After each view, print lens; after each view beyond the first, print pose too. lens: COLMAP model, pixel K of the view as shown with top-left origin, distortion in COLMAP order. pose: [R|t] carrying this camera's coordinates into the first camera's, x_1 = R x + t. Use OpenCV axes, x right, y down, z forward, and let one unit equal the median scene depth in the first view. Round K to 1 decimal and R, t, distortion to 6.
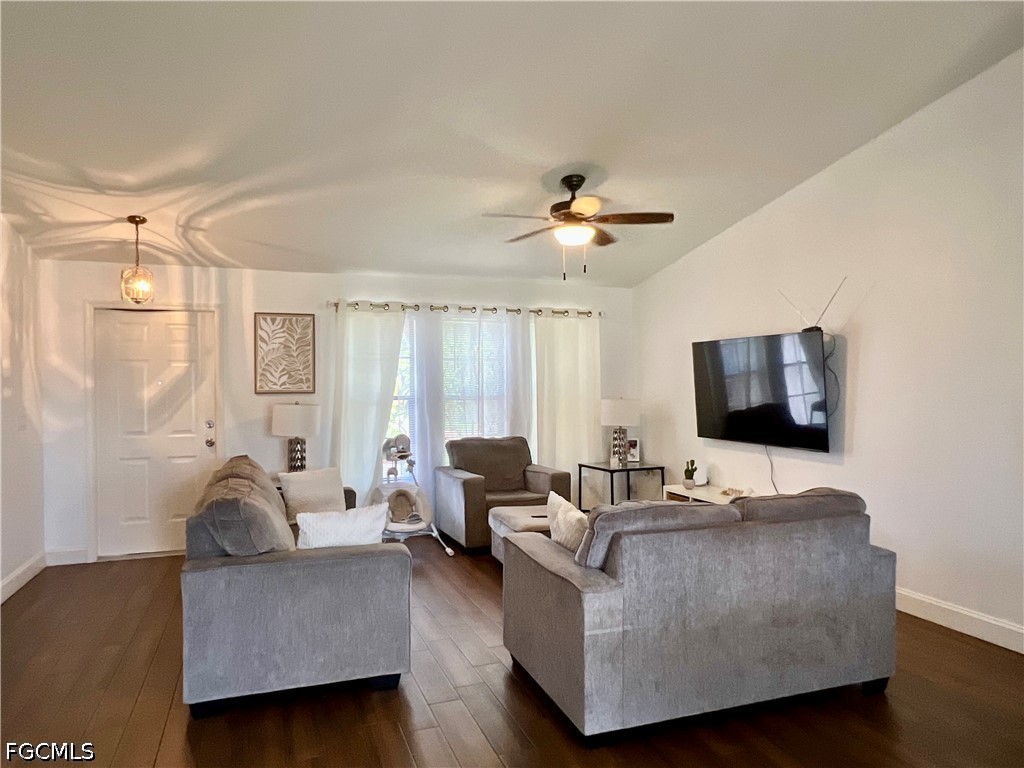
lens RADIAL K [[679.5, 0, 512.0], [0, 679.5, 384.0], [0, 0, 1]] dist [0.001329, -0.000022]
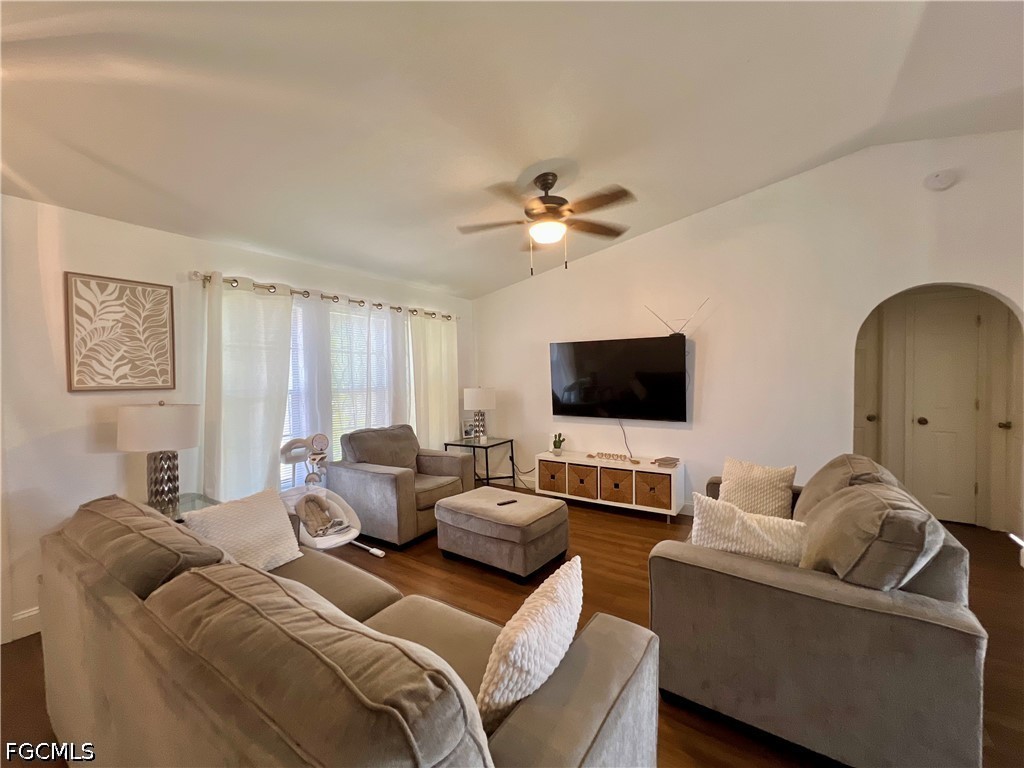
lens RADIAL K [[408.0, 0, 512.1], [0, 408.0, 385.6], [0, 0, 1]] dist [0.000320, 0.000272]
pose [[0.811818, -0.019031, 0.583601, -0.252272], [0.008911, 0.999756, 0.020207, 0.003544], [-0.583843, -0.011204, 0.811789, 0.403746]]
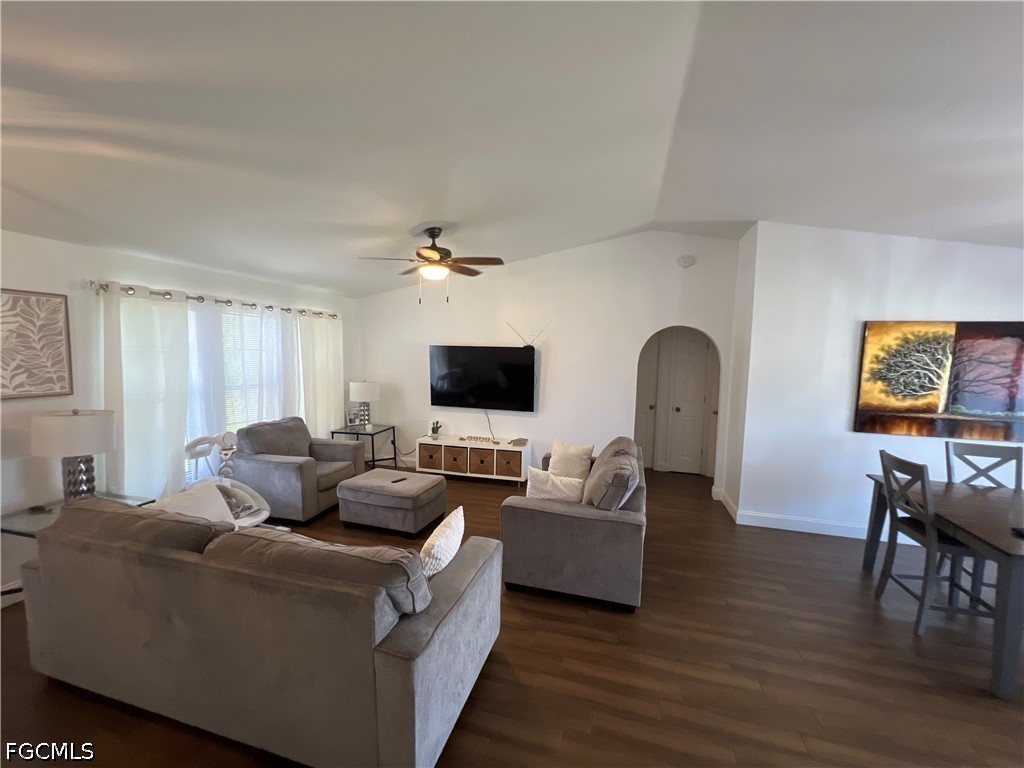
lens RADIAL K [[409.7, 0, 511.5], [0, 409.7, 386.4], [0, 0, 1]] dist [-0.001985, 0.001114]
pose [[0.587481, -0.052734, 0.807518, -0.379673], [-0.022526, 0.996422, 0.081458, -0.047860], [-0.808925, -0.066045, 0.584191, 0.299380]]
